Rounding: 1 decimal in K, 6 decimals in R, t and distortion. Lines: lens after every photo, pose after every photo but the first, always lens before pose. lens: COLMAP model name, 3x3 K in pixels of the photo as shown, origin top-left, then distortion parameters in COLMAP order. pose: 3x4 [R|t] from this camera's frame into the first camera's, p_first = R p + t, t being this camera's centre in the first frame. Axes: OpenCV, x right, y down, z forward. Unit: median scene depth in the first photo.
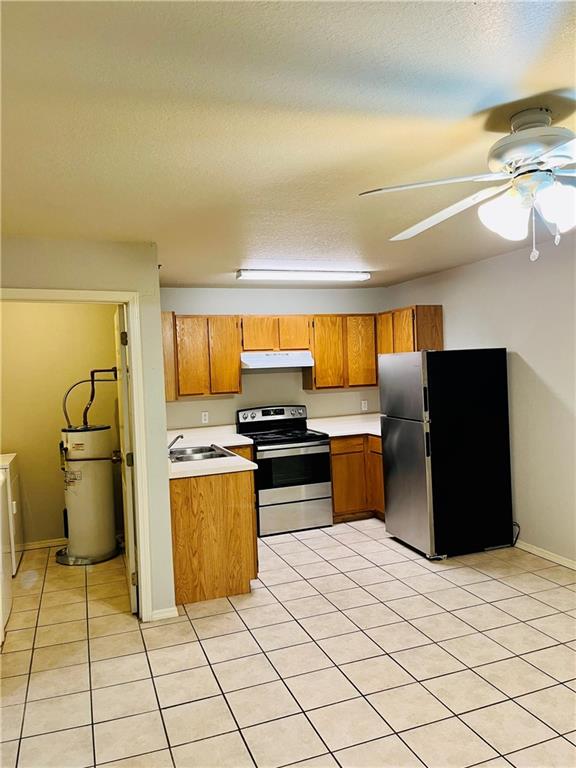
lens RADIAL K [[575.8, 0, 284.9], [0, 575.8, 385.0], [0, 0, 1]] dist [0.047657, -0.075834]
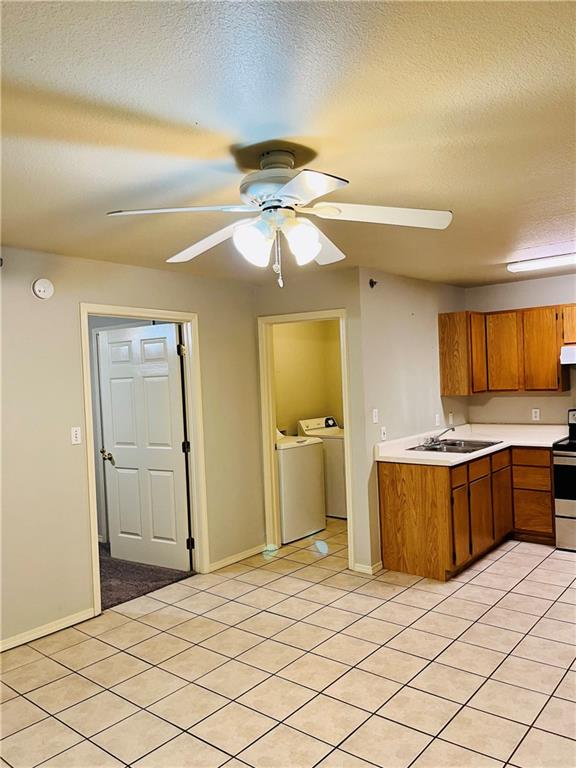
lens RADIAL K [[575.8, 0, 282.6], [0, 575.8, 388.8], [0, 0, 1]] dist [0.047657, -0.075834]
pose [[0.504543, 0.039237, -0.862494, 0.703556], [-0.008638, 0.999146, 0.040401, -0.031949], [0.863343, -0.012934, 0.504452, 0.224832]]
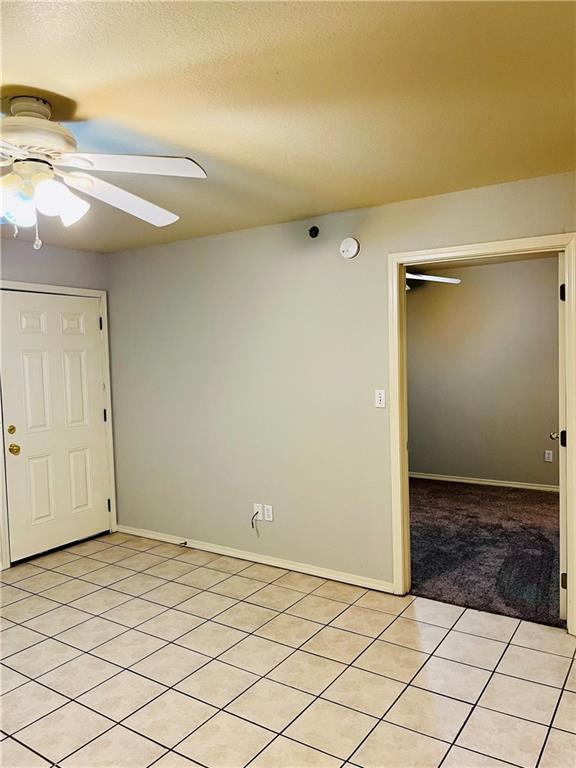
lens RADIAL K [[575.8, 0, 285.8], [0, 575.8, 388.4], [0, 0, 1]] dist [0.047657, -0.075834]
pose [[-0.804291, 0.095701, -0.586478, 0.353037], [0.037383, 0.993140, 0.110793, -0.034357], [0.593058, 0.067185, -0.802352, 1.053020]]
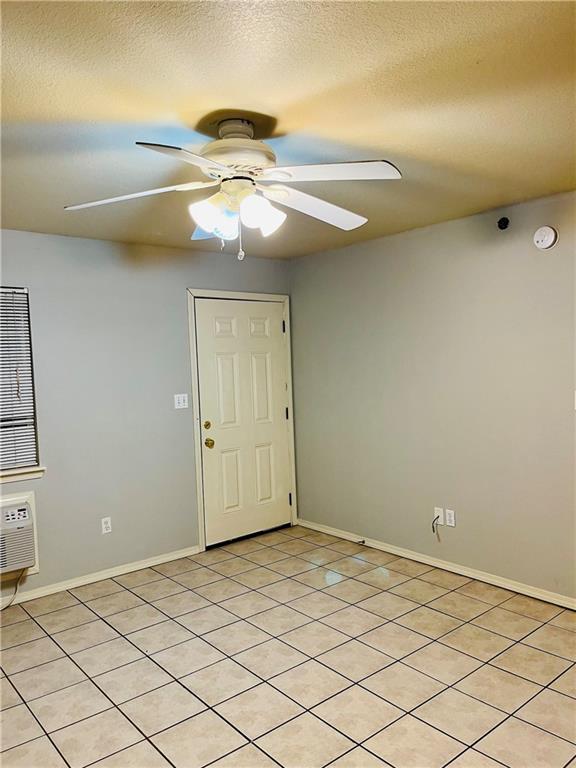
lens RADIAL K [[575.8, 0, 289.1], [0, 575.8, 386.8], [0, 0, 1]] dist [0.047657, -0.075834]
pose [[-0.936866, 0.090300, -0.337829, 0.372281], [0.061799, 0.993632, 0.094212, -0.036163], [0.344185, 0.067387, -0.936481, 1.046384]]
